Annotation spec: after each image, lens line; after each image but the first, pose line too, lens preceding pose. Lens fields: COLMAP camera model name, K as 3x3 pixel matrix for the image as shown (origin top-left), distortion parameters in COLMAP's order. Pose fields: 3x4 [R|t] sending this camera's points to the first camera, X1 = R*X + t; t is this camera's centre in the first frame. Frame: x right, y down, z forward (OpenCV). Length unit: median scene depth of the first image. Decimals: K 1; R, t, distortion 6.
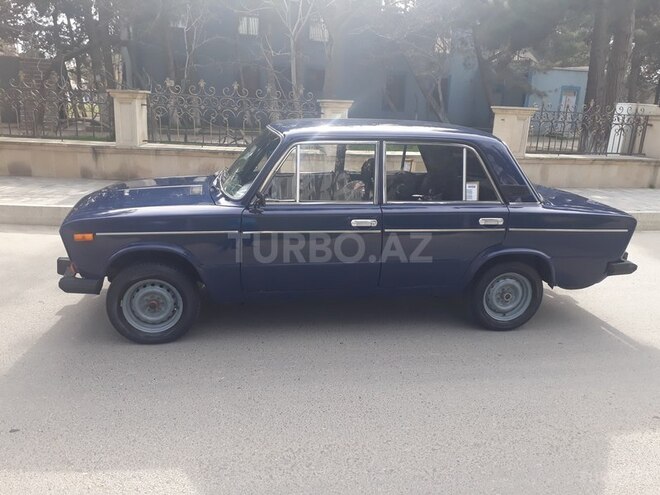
lens RADIAL K [[518.7, 0, 322.6], [0, 518.7, 259.8], [0, 0, 1]] dist [0.065145, -0.108119]
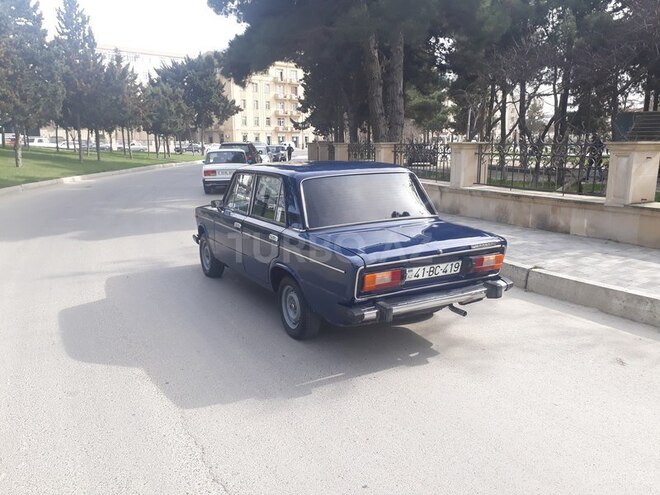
lens RADIAL K [[518.7, 0, 322.6], [0, 518.7, 259.8], [0, 0, 1]] dist [0.065145, -0.108119]
pose [[0.325688, 0.164981, -0.930972, 1.401659], [-0.251890, 0.964211, 0.082751, -0.143520], [0.911306, 0.207552, 0.355590, 0.605607]]
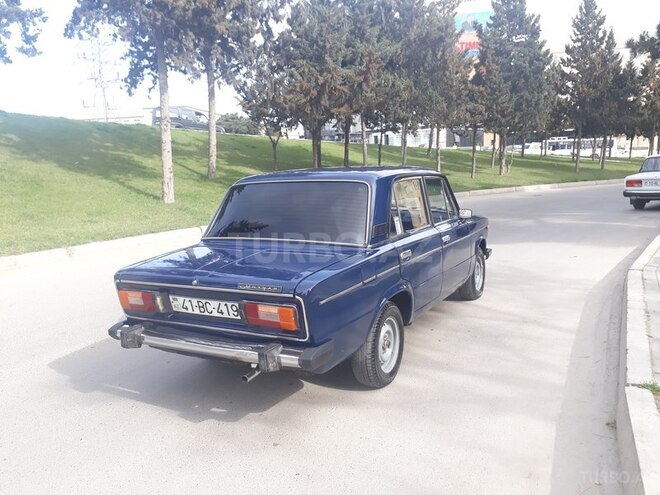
lens RADIAL K [[530.0, 0, 328.1], [0, 530.0, 256.8], [0, 0, 1]] dist [0.004803, -0.002505]
pose [[-0.613791, 0.116597, -0.780811, 1.036149], [-0.222059, 0.923605, 0.312479, -0.445540], [0.757596, 0.365183, -0.541009, 1.687375]]
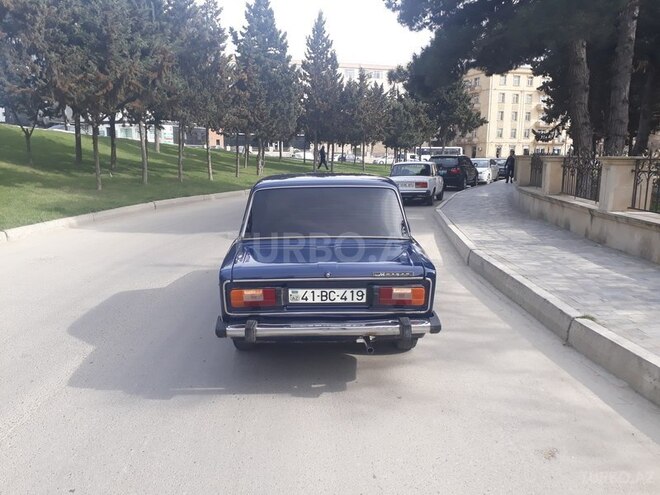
lens RADIAL K [[518.7, 0, 322.6], [0, 518.7, 259.8], [0, 0, 1]] dist [0.065145, -0.108119]
pose [[-0.149203, 0.152169, -0.977028, 1.411160], [-0.293461, 0.936755, 0.190711, -0.319975], [0.944256, 0.315174, -0.095111, 1.214183]]
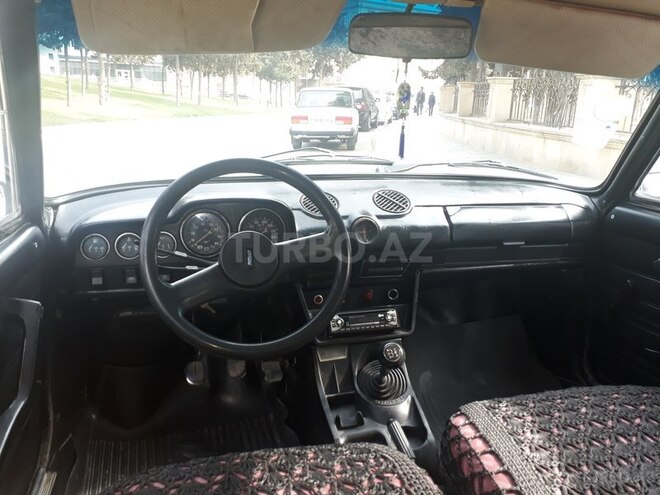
lens RADIAL K [[530.0, 0, 328.1], [0, 530.0, 256.8], [0, 0, 1]] dist [0.004803, -0.002505]
pose [[0.115691, 0.248330, -0.961742, 0.218124], [-0.313774, 0.927801, 0.201821, -0.177086], [0.942423, 0.278420, 0.185258, 0.943010]]
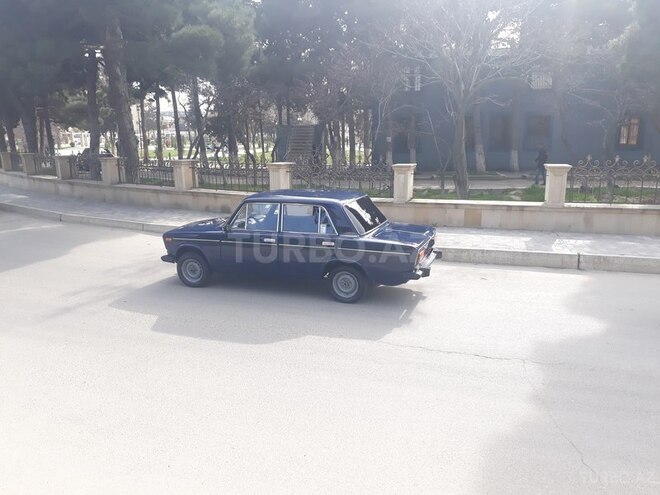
lens RADIAL K [[518.7, 0, 322.6], [0, 518.7, 259.8], [0, 0, 1]] dist [0.065145, -0.108119]
pose [[0.859377, 0.069790, -0.506557, 1.182739], [-0.103720, 0.993840, -0.039037, 0.061203], [0.500712, 0.086087, 0.861322, -0.639380]]
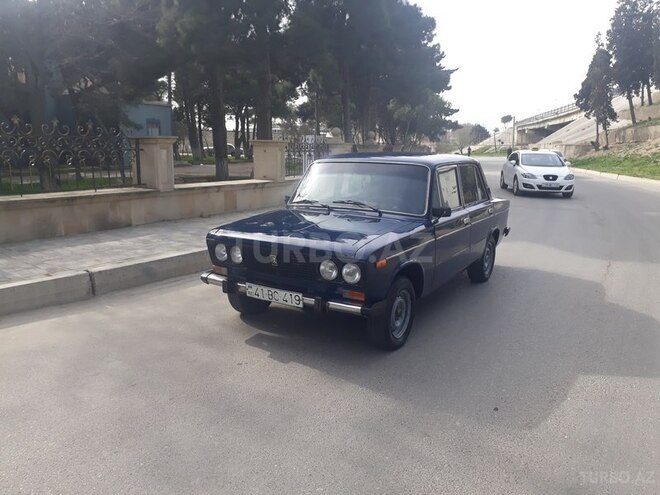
lens RADIAL K [[518.7, 0, 322.6], [0, 518.7, 259.8], [0, 0, 1]] dist [0.065145, -0.108119]
pose [[0.665530, -0.191378, 0.721419, -1.089334], [0.229172, 0.972274, 0.046507, -0.107946], [-0.710317, 0.134377, 0.690936, 0.250316]]
